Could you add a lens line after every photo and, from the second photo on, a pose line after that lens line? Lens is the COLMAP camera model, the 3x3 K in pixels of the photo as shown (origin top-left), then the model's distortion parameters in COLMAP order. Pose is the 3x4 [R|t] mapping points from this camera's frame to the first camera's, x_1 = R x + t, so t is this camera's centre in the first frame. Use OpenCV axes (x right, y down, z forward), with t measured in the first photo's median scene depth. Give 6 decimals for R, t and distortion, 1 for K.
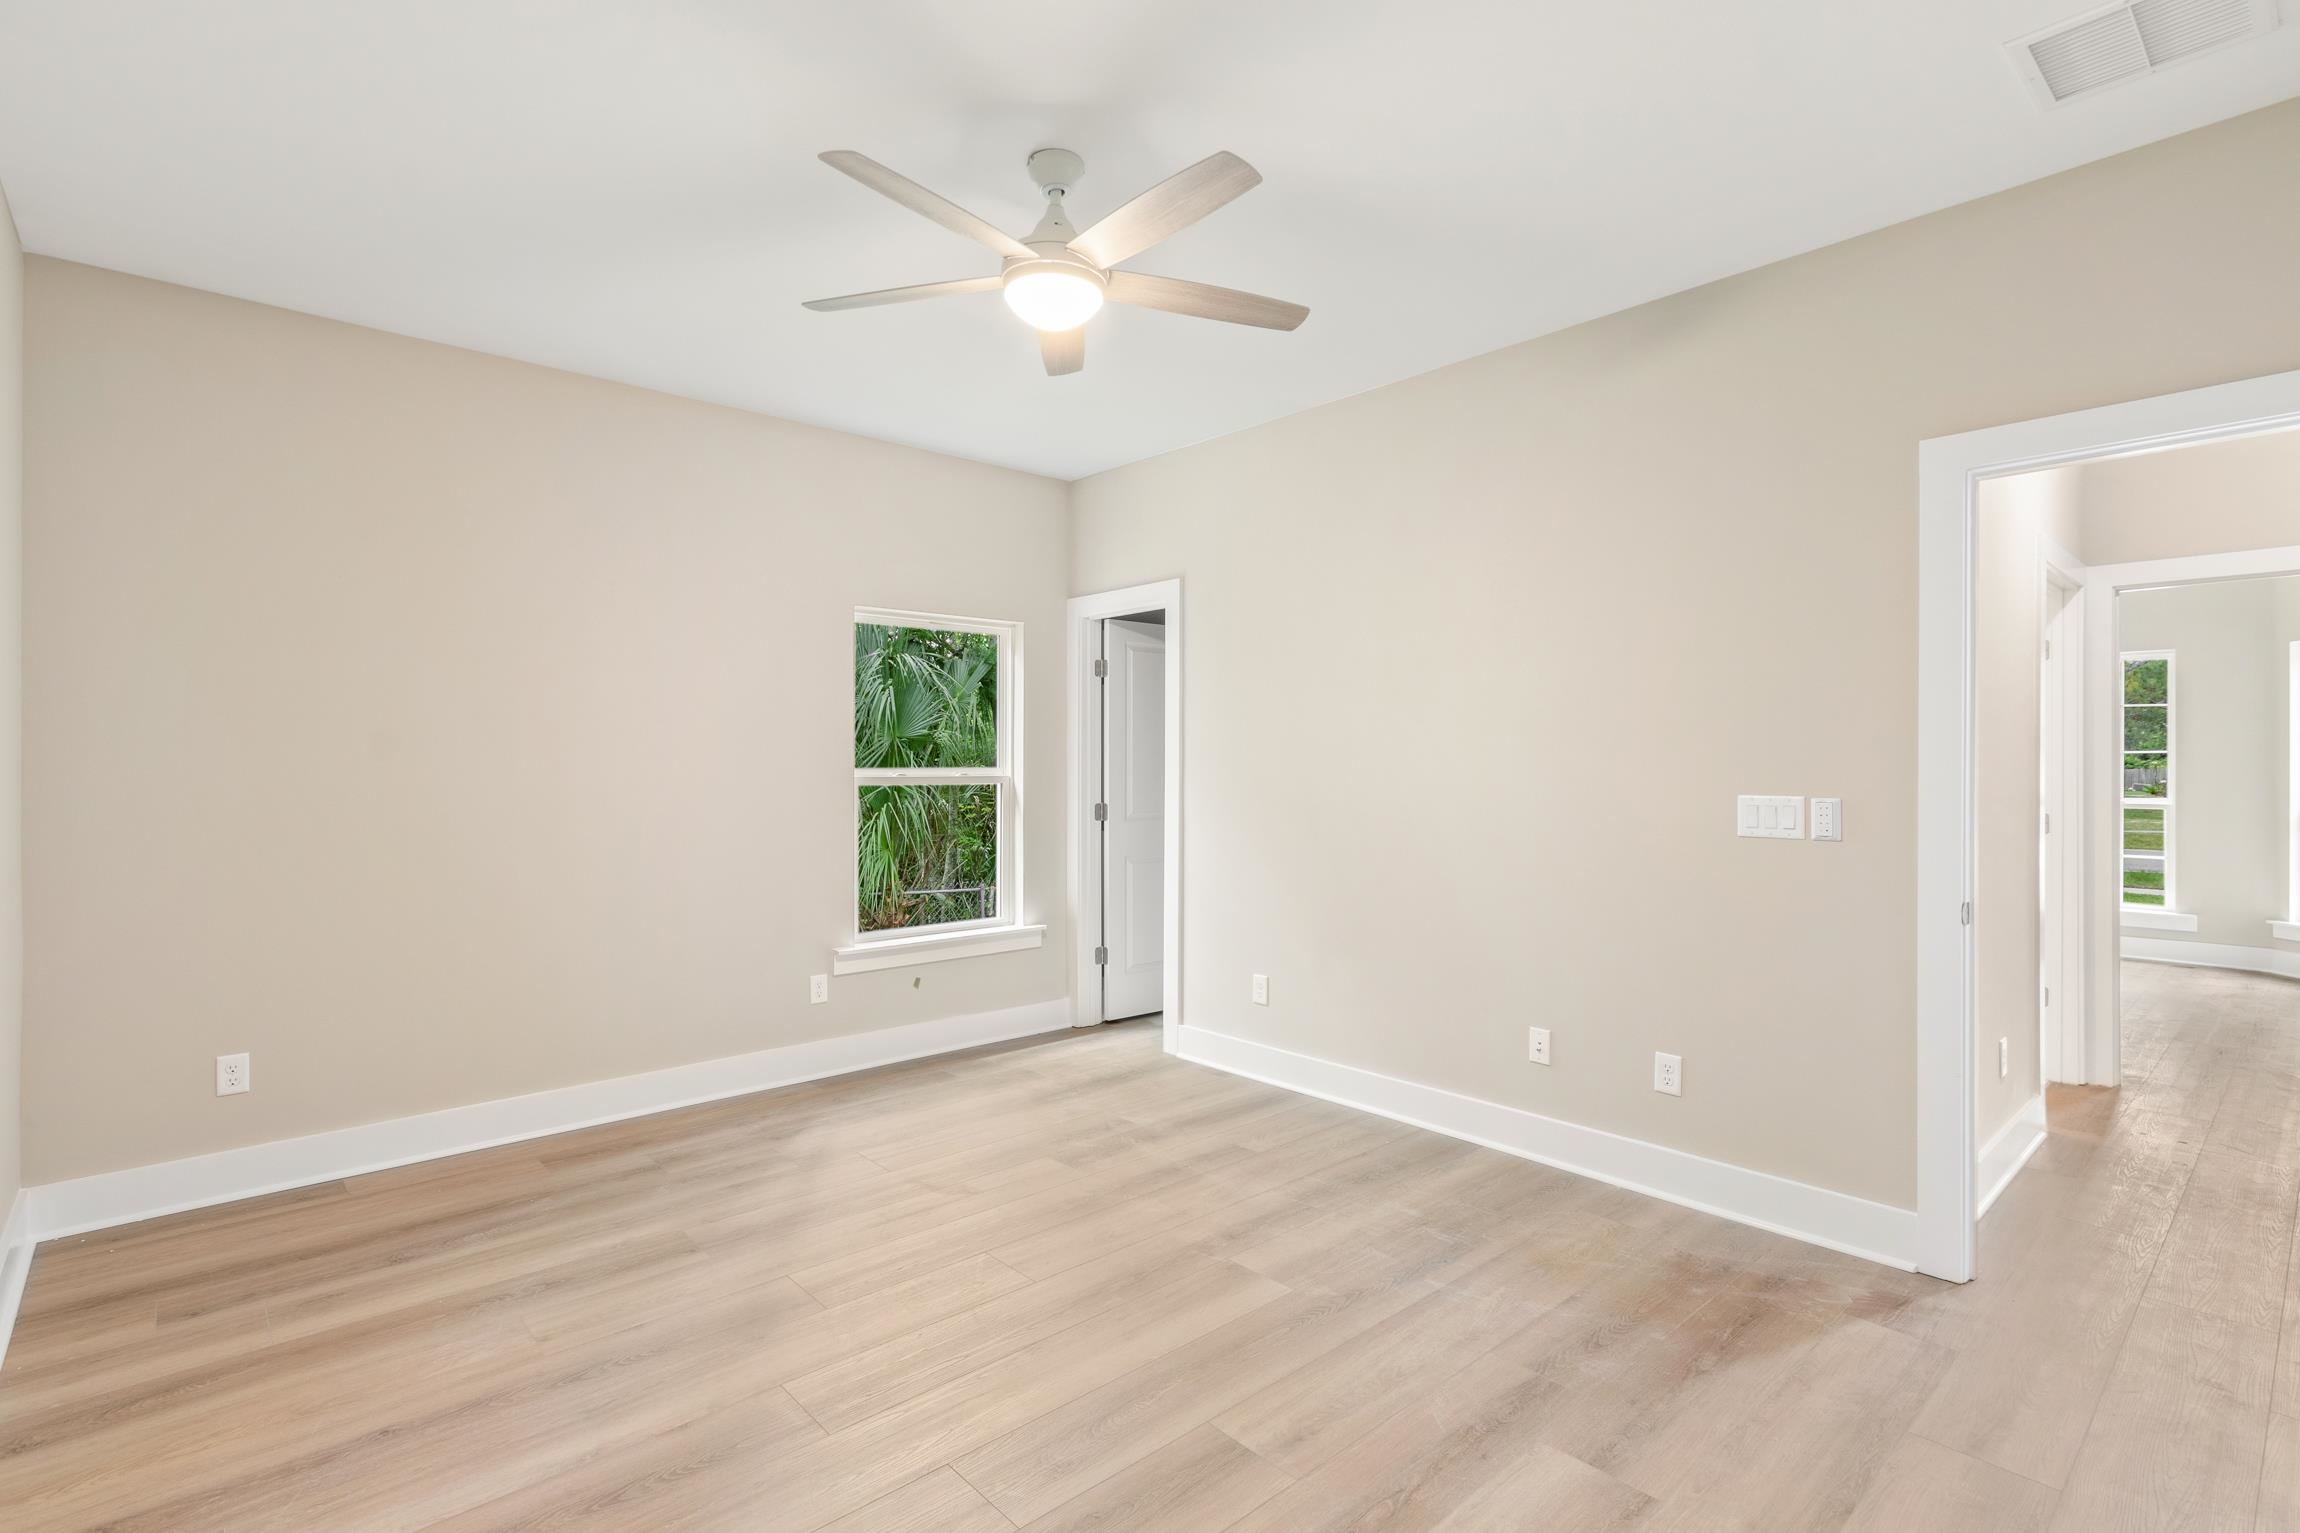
lens RADIAL K [[1076.0, 0, 1132.5], [0, 1076.0, 784.7], [0, 0, 1]] dist [0.006416, -0.000177]
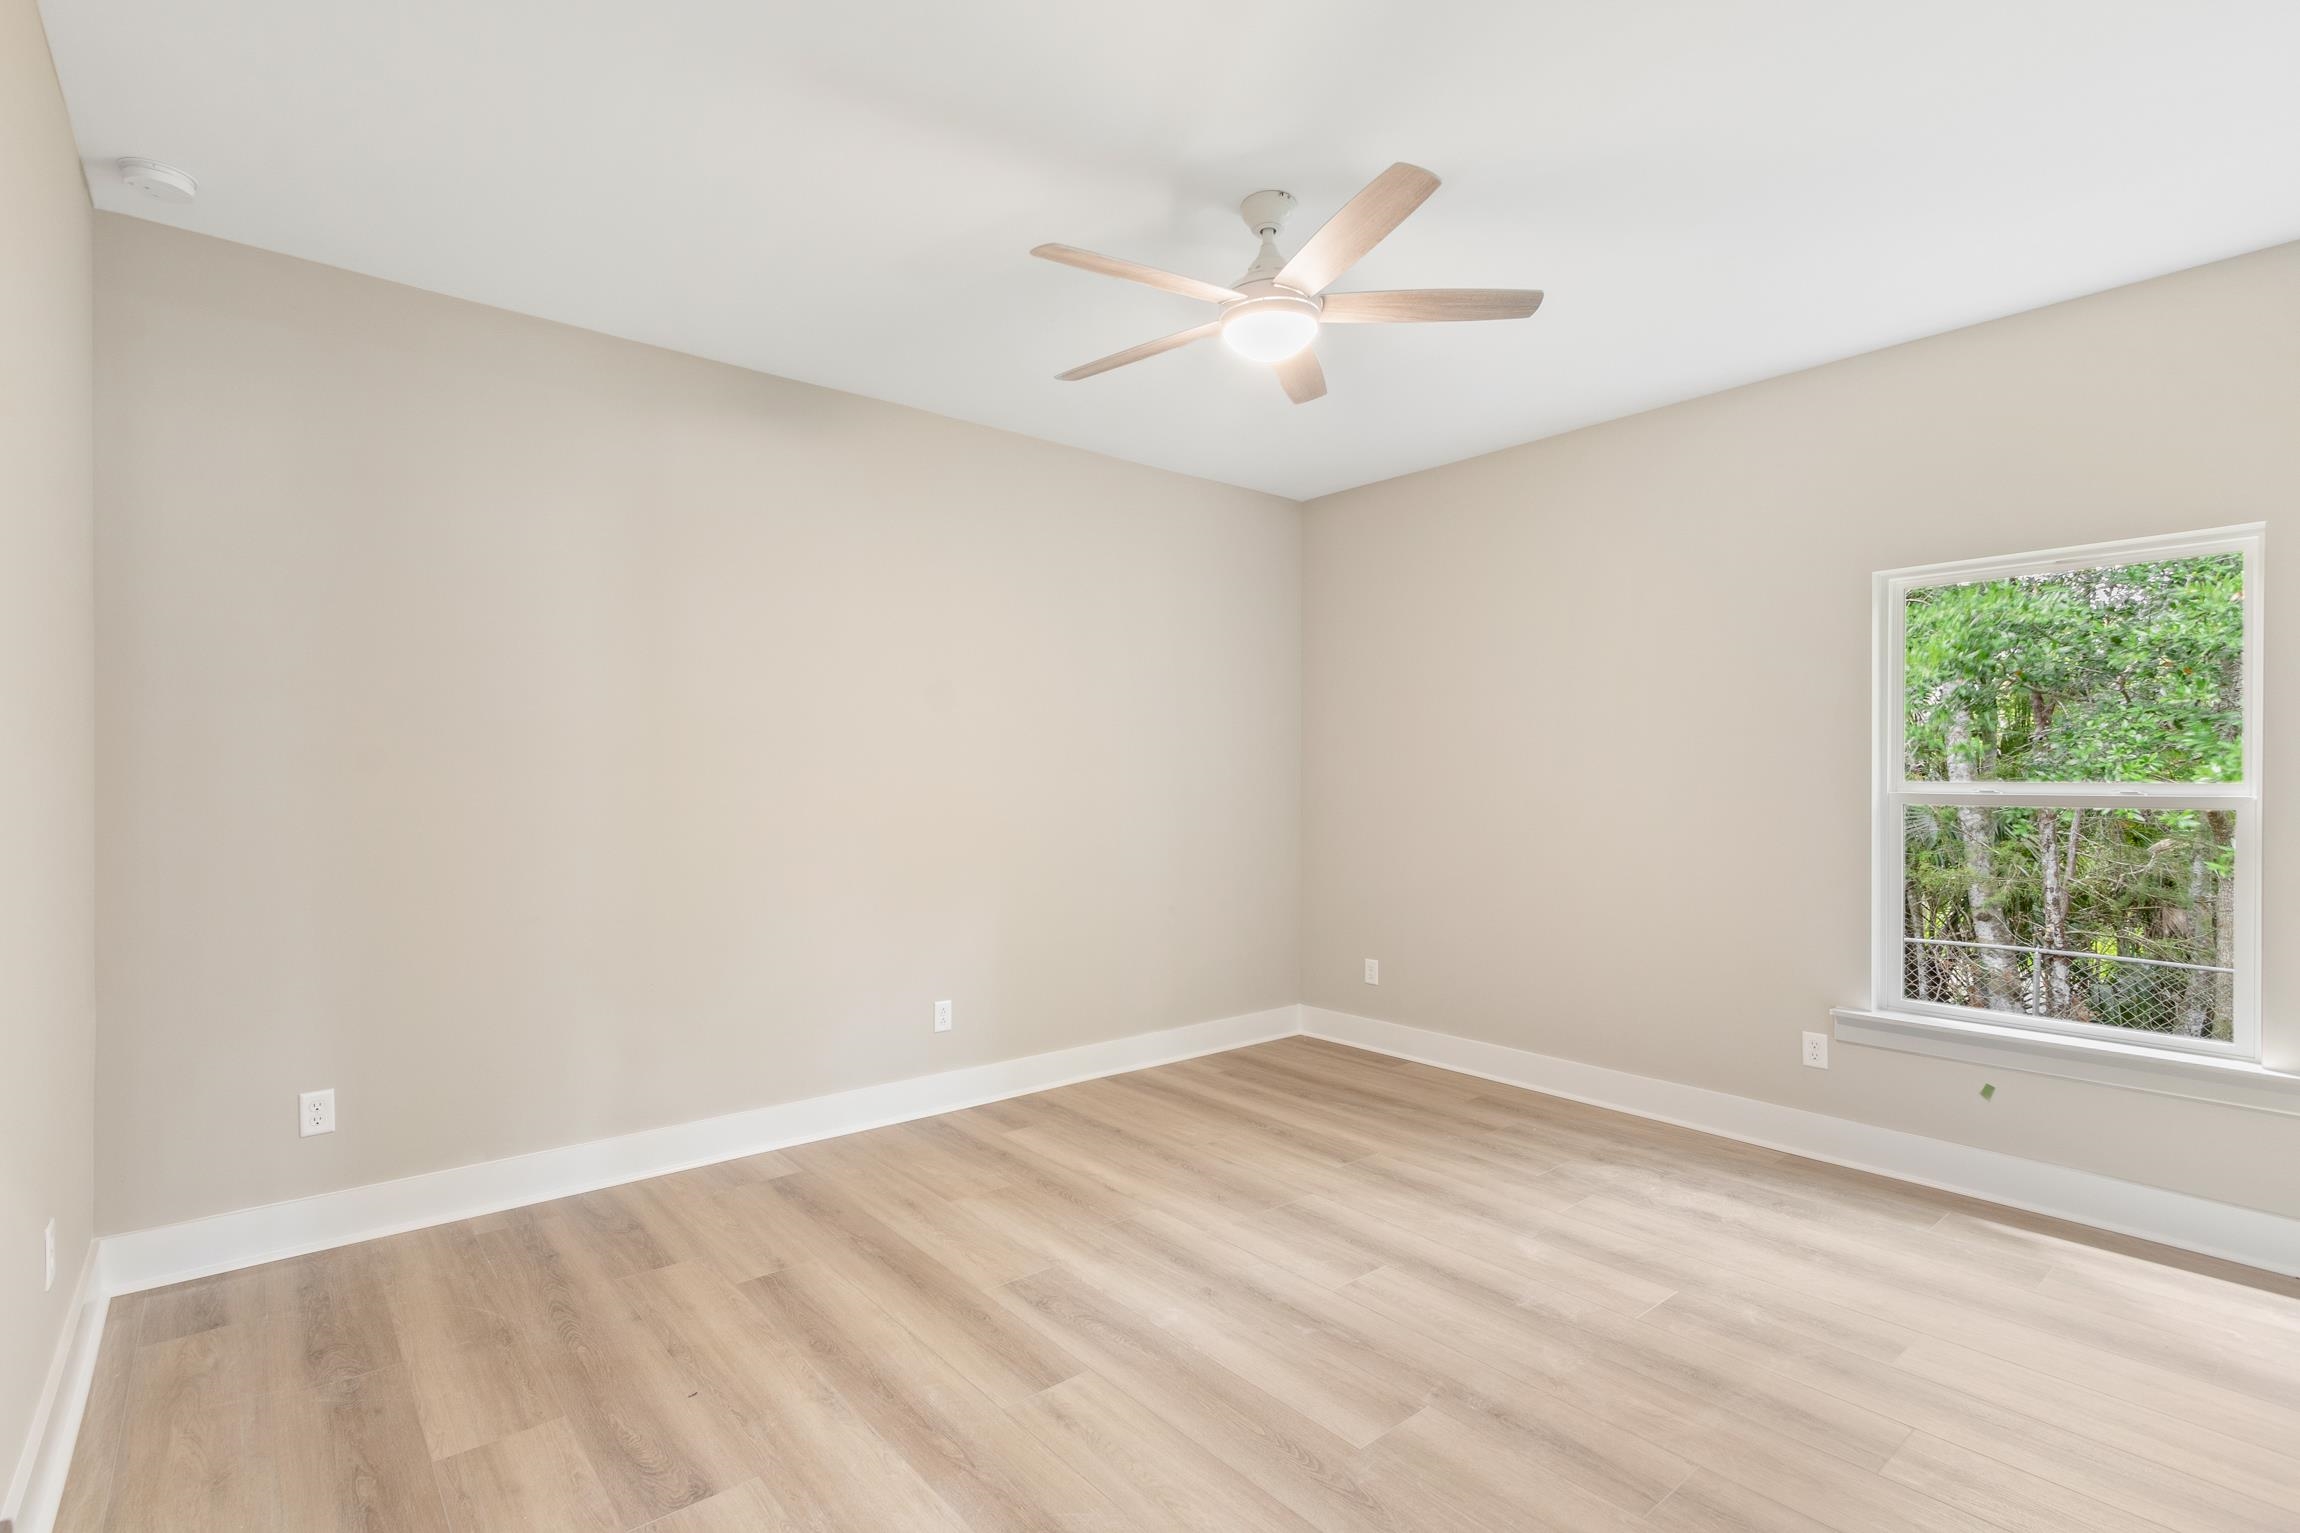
lens RADIAL K [[1076.0, 0, 1132.5], [0, 1076.0, 784.7], [0, 0, 1]] dist [0.006416, -0.000177]
pose [[-0.035484, 0.005778, -0.999354, 0.822505], [-0.020021, 0.999778, 0.006491, -0.011557], [0.999170, 0.020239, -0.035361, 0.752556]]
